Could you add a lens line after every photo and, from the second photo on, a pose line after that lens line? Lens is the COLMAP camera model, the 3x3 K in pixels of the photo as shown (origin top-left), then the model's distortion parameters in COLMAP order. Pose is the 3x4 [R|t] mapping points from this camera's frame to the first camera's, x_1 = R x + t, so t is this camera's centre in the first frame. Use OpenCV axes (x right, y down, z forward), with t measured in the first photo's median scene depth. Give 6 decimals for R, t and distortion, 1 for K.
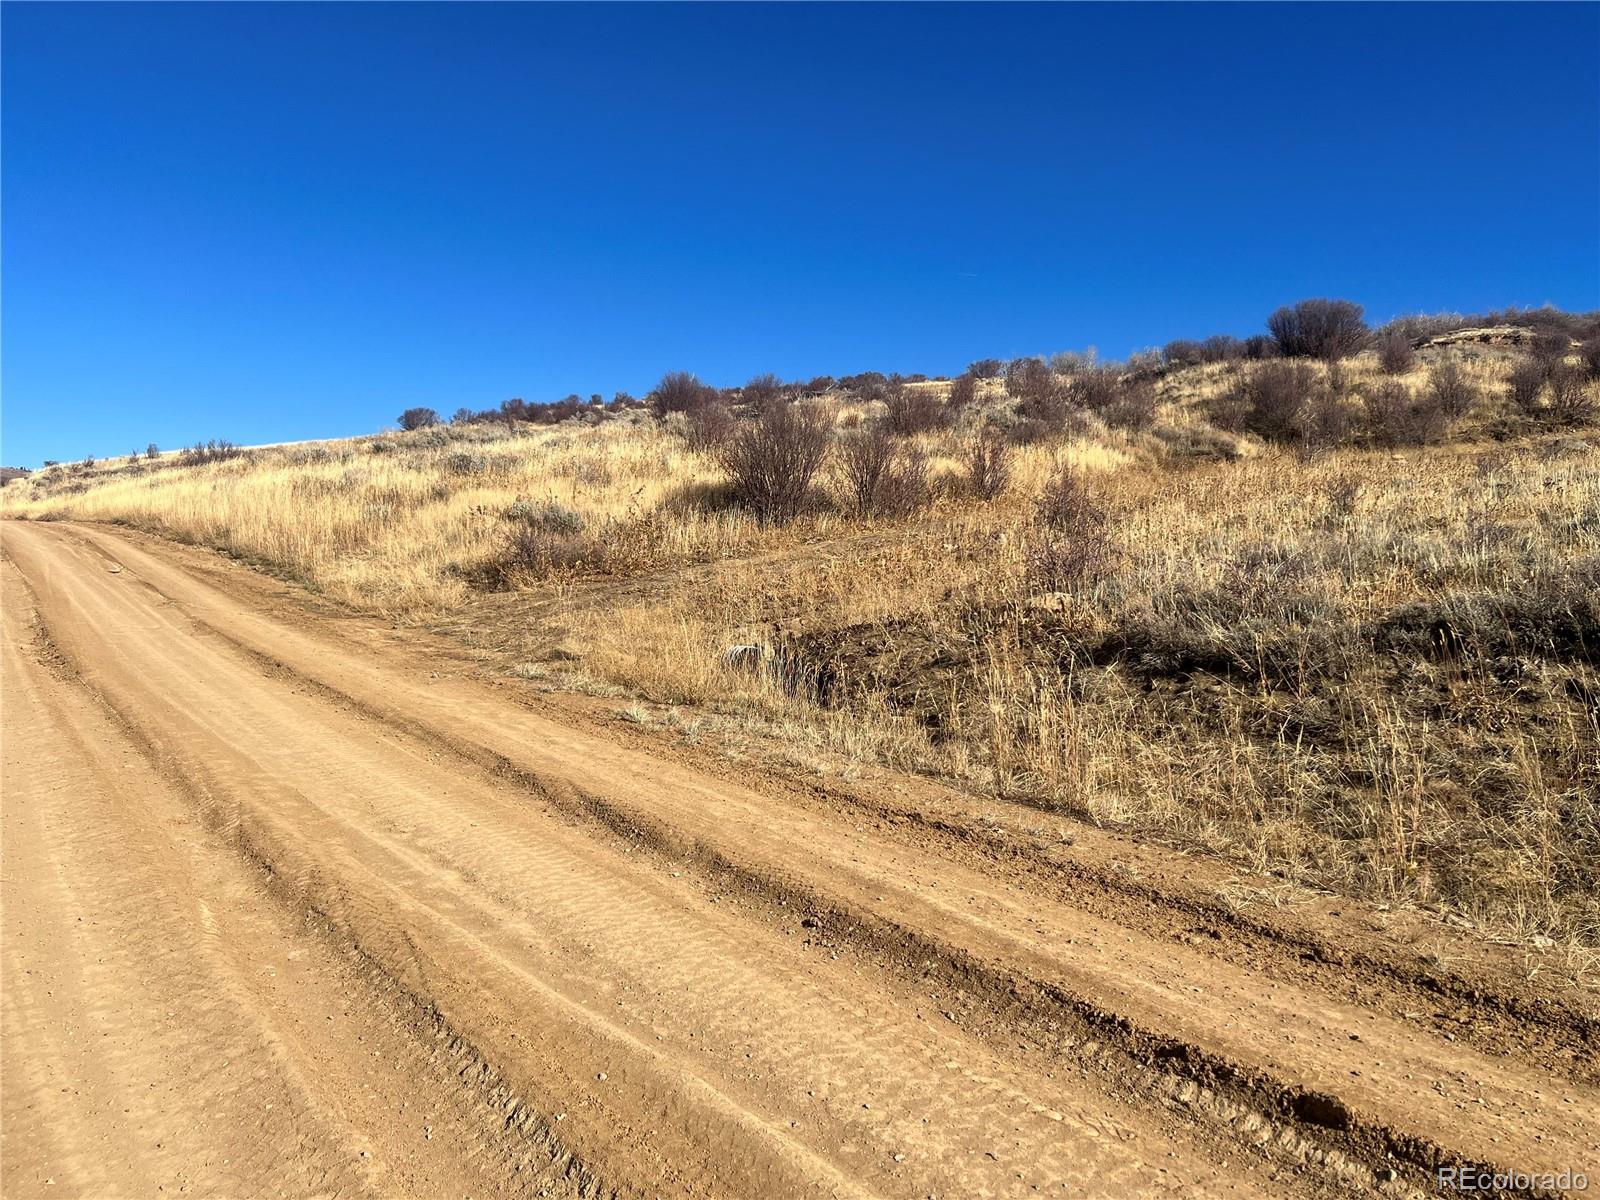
lens RADIAL K [[1211.1, 0, 795.4], [0, 1211.1, 615.3], [0, 0, 1]] dist [0.026516, -0.016526]
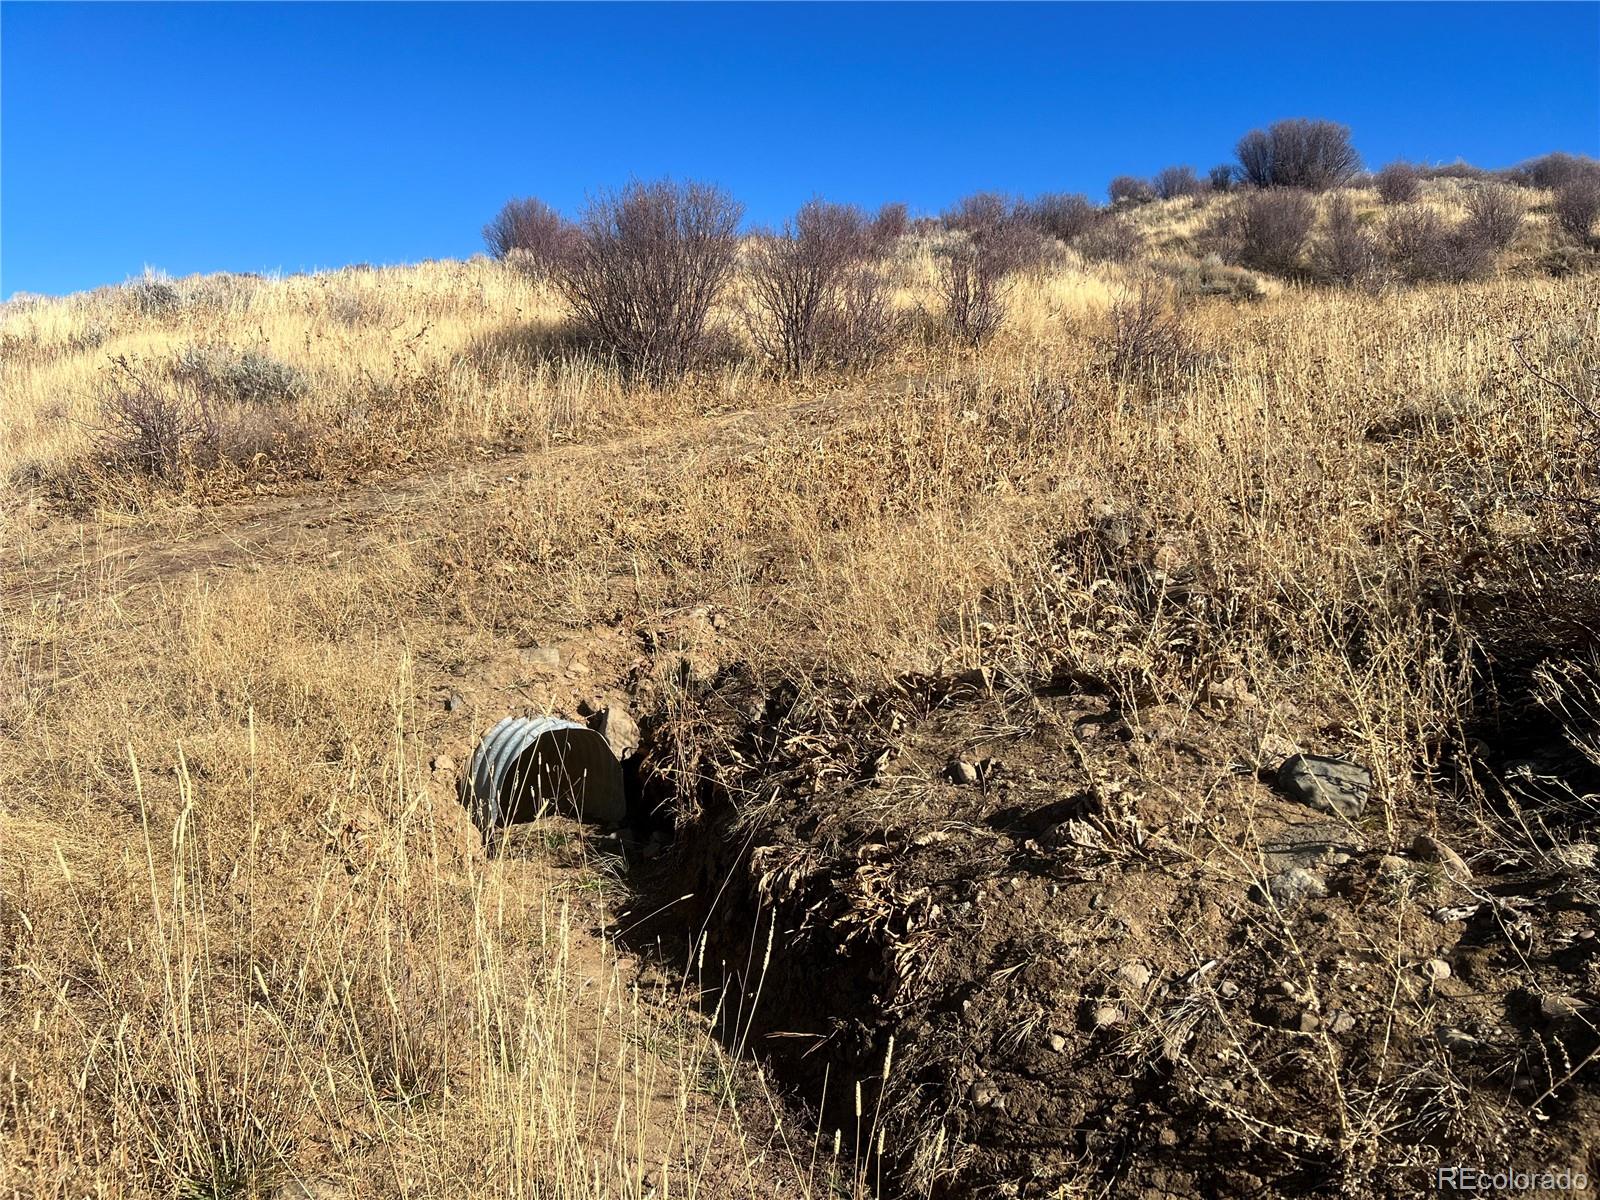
lens RADIAL K [[1211.1, 0, 787.5], [0, 1211.1, 587.9], [0, 0, 1]] dist [0.026516, -0.016526]
pose [[0.996261, -0.027455, 0.081911, -0.001285], [0.021183, 0.996846, 0.076483, -0.016670], [-0.083753, -0.074462, 0.993701, 0.337659]]
